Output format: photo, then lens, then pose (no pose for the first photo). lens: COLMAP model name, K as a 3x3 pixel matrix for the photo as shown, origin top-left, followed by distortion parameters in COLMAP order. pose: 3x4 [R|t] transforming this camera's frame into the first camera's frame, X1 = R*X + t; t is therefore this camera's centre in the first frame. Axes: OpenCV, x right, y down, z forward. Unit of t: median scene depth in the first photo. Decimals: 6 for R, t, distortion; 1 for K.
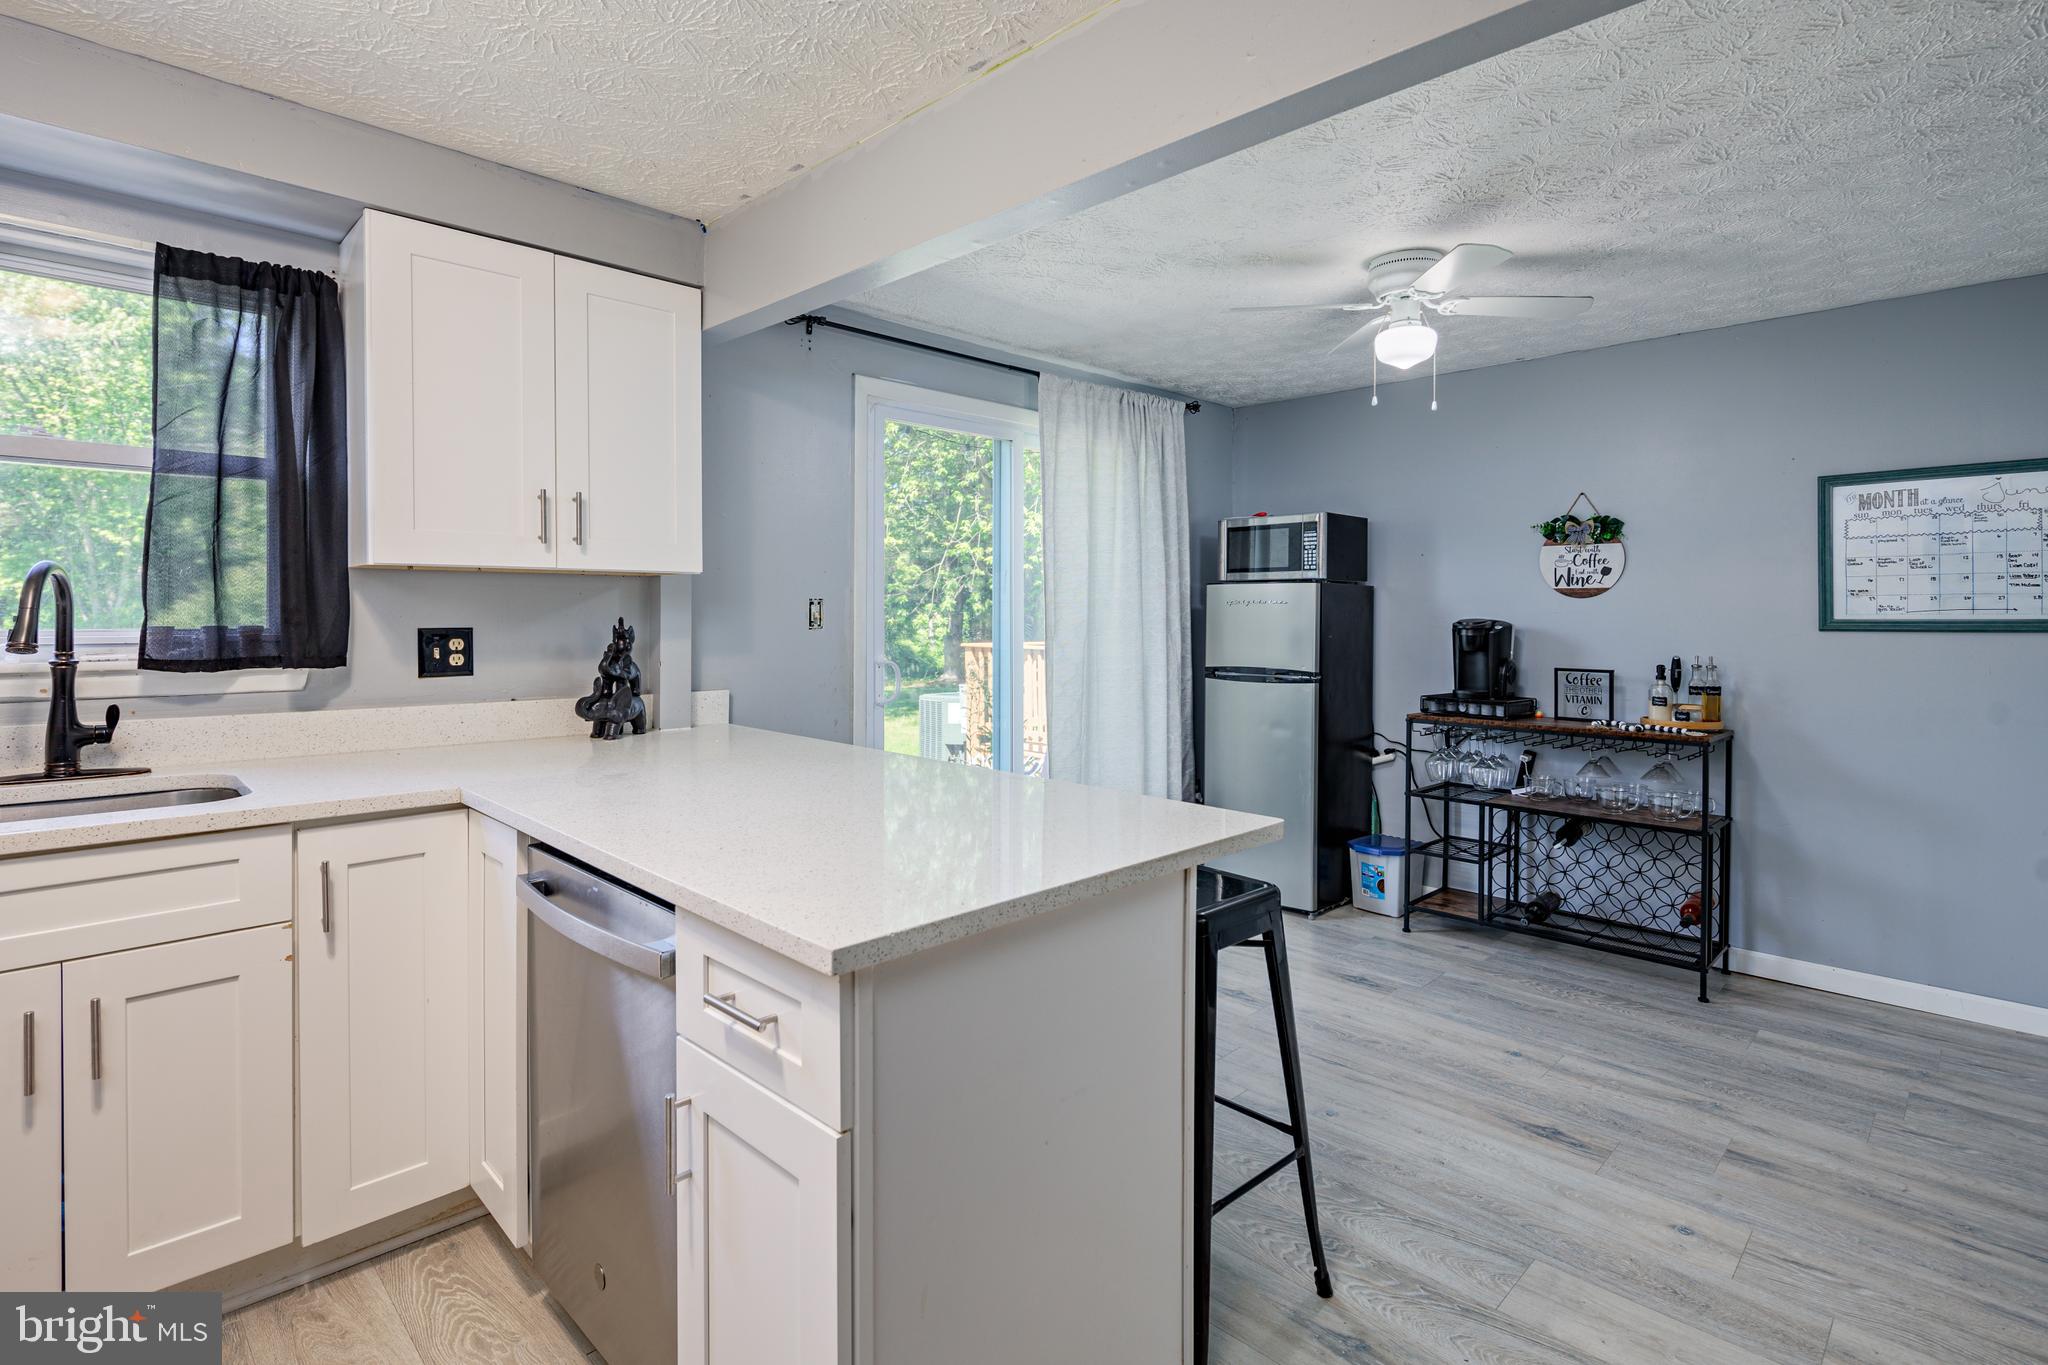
lens RADIAL K [[932.1, 0, 1003.0], [0, 932.1, 614.3], [0, 0, 1]] dist [-0.018100, -0.000272]
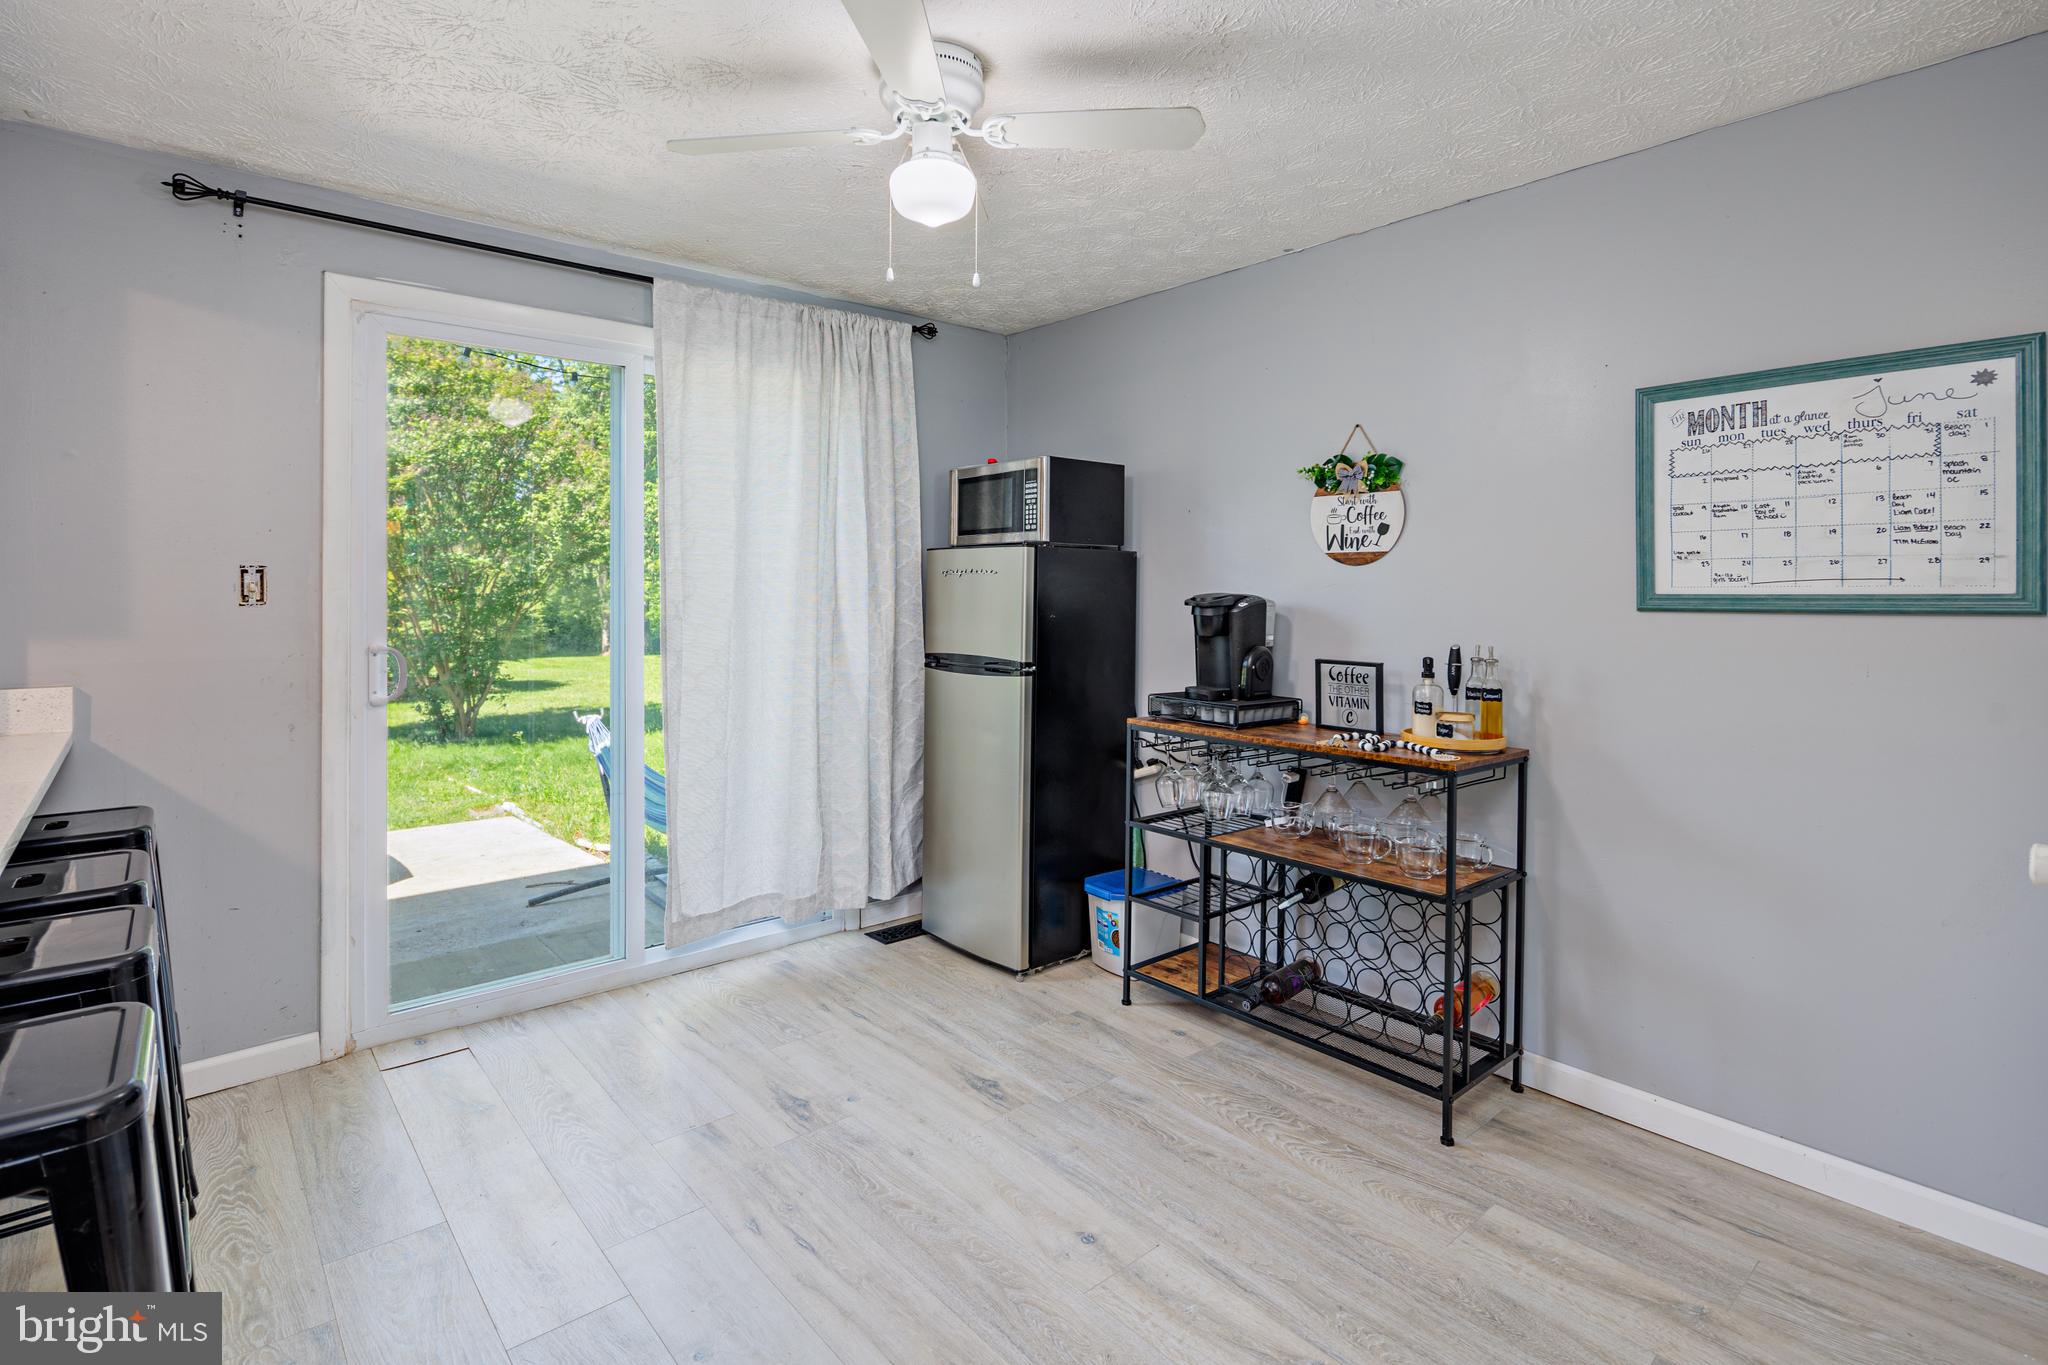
lens RADIAL K [[956.1, 0, 985.0], [0, 956.1, 590.9], [0, 0, 1]] dist [-0.014258, -0.000303]
pose [[0.998627, 0.000891, -0.052369, 0.384070], [-0.000807, 0.999998, 0.001627, 0.002063], [0.052370, -0.001582, 0.998626, 0.226971]]
